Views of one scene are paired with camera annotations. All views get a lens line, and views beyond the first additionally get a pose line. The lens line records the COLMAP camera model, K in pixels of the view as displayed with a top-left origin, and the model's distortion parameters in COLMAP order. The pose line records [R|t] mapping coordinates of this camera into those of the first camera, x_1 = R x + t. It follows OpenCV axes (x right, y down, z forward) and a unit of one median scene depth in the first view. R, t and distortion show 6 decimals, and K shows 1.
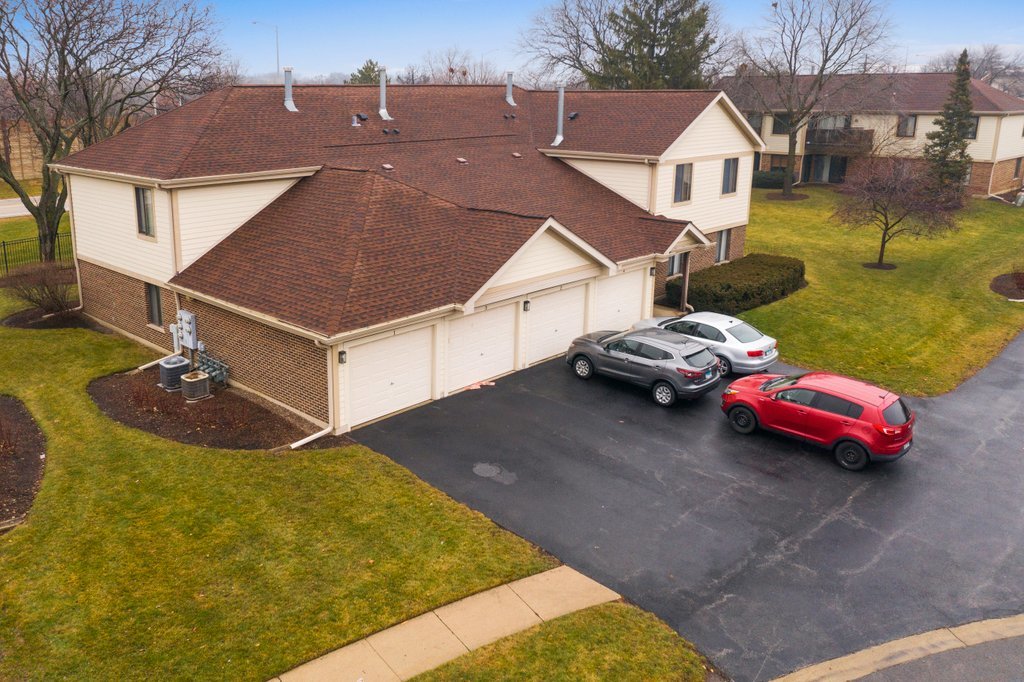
lens RADIAL K [[819.8, 0, 514.6], [0, 819.8, 312.1], [0, 0, 1]] dist [-0.012805, -0.005993]
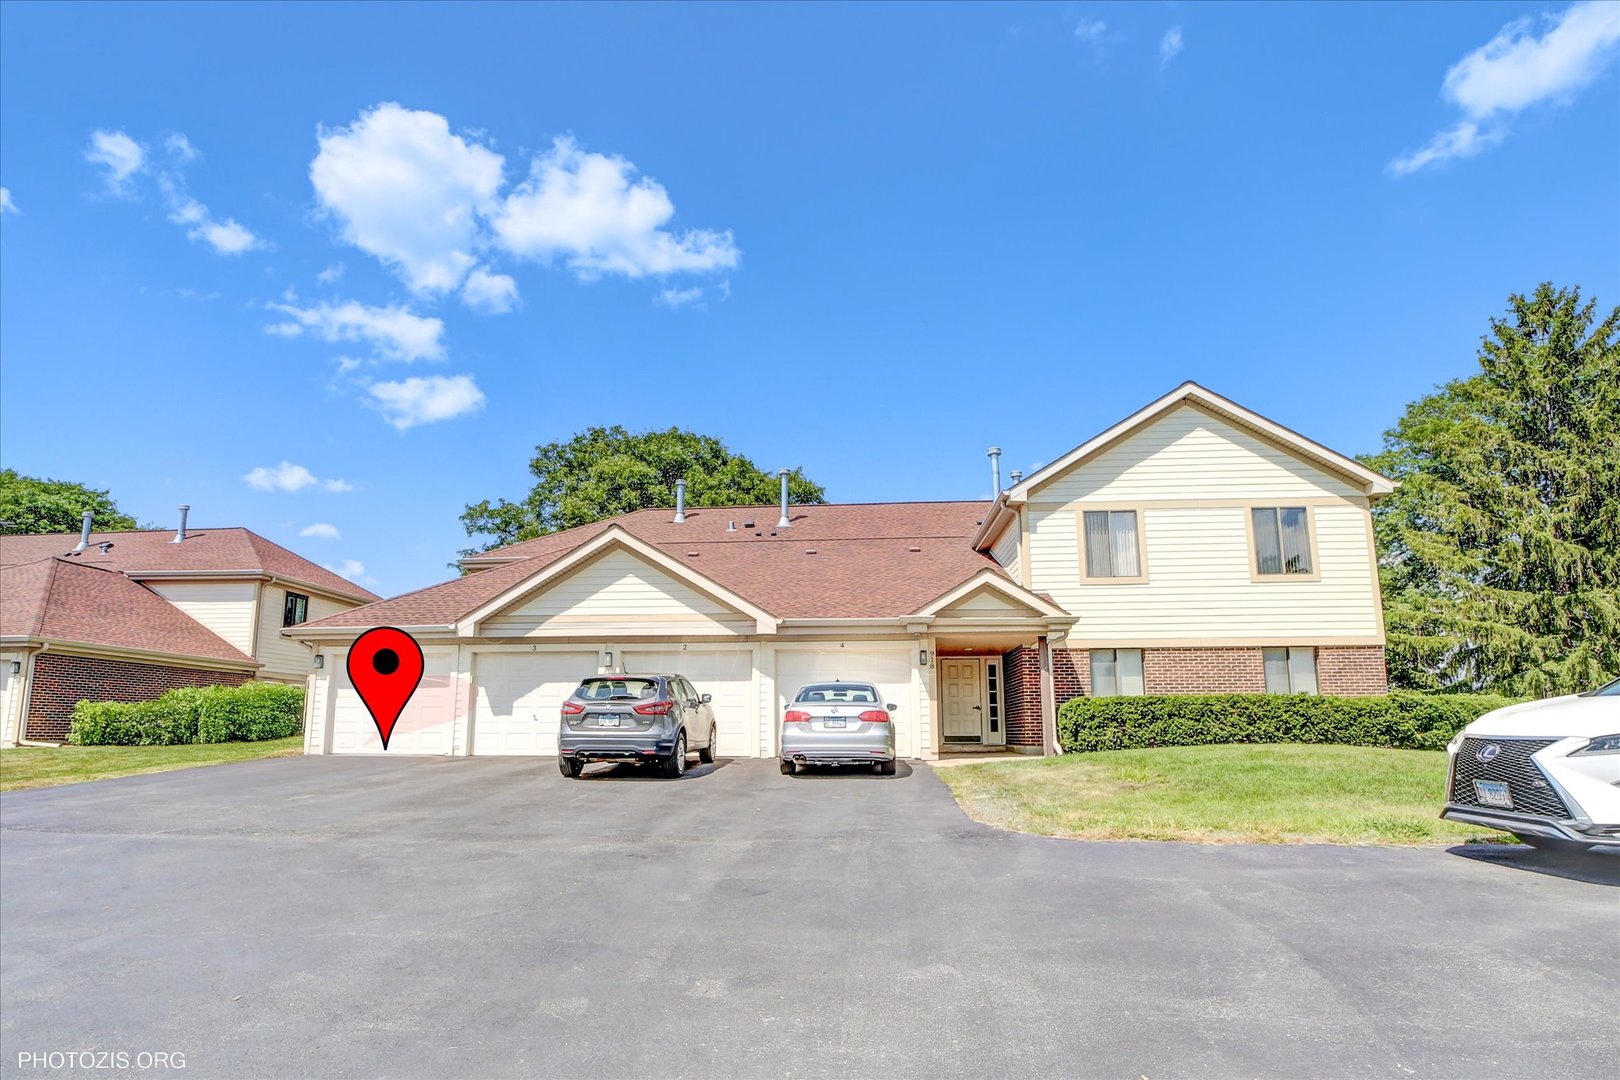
lens RADIAL K [[859.9, 0, 784.0], [0, 859.9, 576.2], [0, 0, 1]] dist [-0.012827, -0.000141]
pose [[0.624224, -0.118562, -0.772197, 0.753524], [-0.204613, 0.929104, -0.308057, 0.134244], [0.753975, 0.350298, 0.555709, 0.734584]]
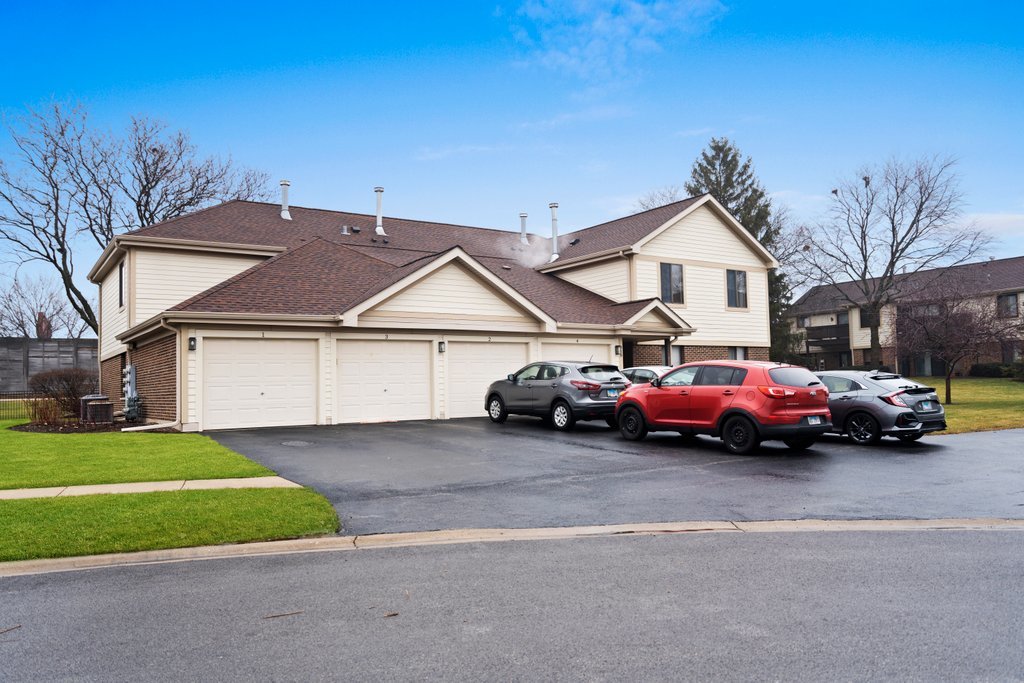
lens RADIAL K [[767.0, 0, 512.3], [0, 767.0, 351.2], [0, 0, 1]] dist [0.071918, -0.000814]
pose [[0.977795, -0.023093, -0.208287, 0.303286], [-0.040576, 0.954238, -0.296281, 0.279437], [0.205597, 0.298154, 0.932113, 0.206463]]
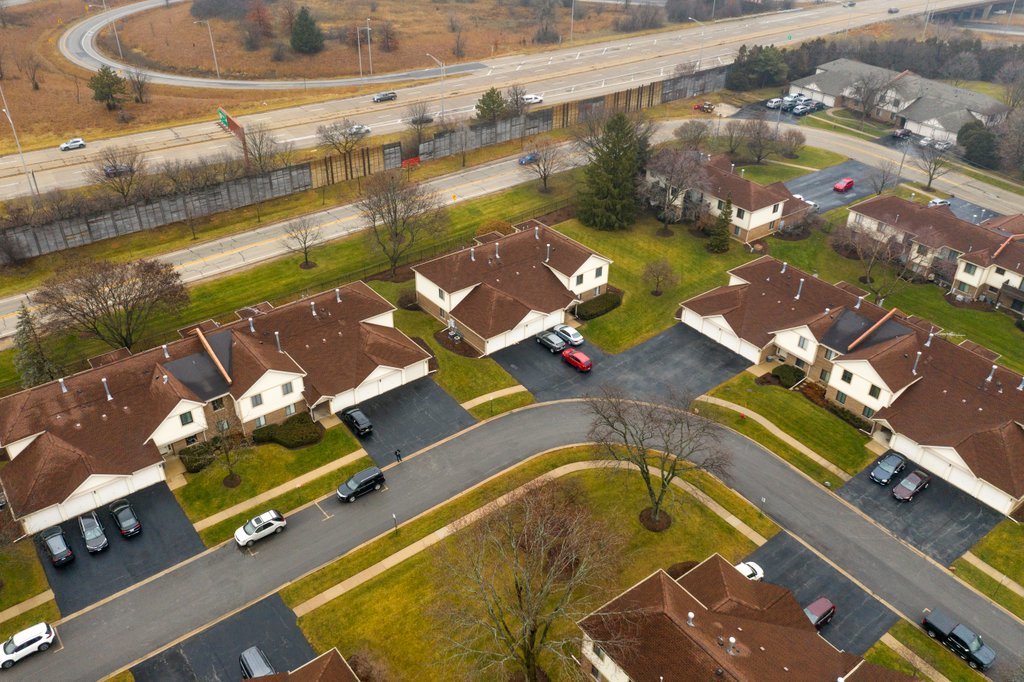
lens RADIAL K [[813.9, 0, 512.0], [0, 813.9, 341.0], [0, 0, 1]] dist [-0.001518, -0.004546]
pose [[0.990759, 0.093644, -0.098124, 0.413894], [-0.057707, 0.945705, 0.319863, -1.474993], [0.122750, -0.311244, 0.942369, -3.541796]]
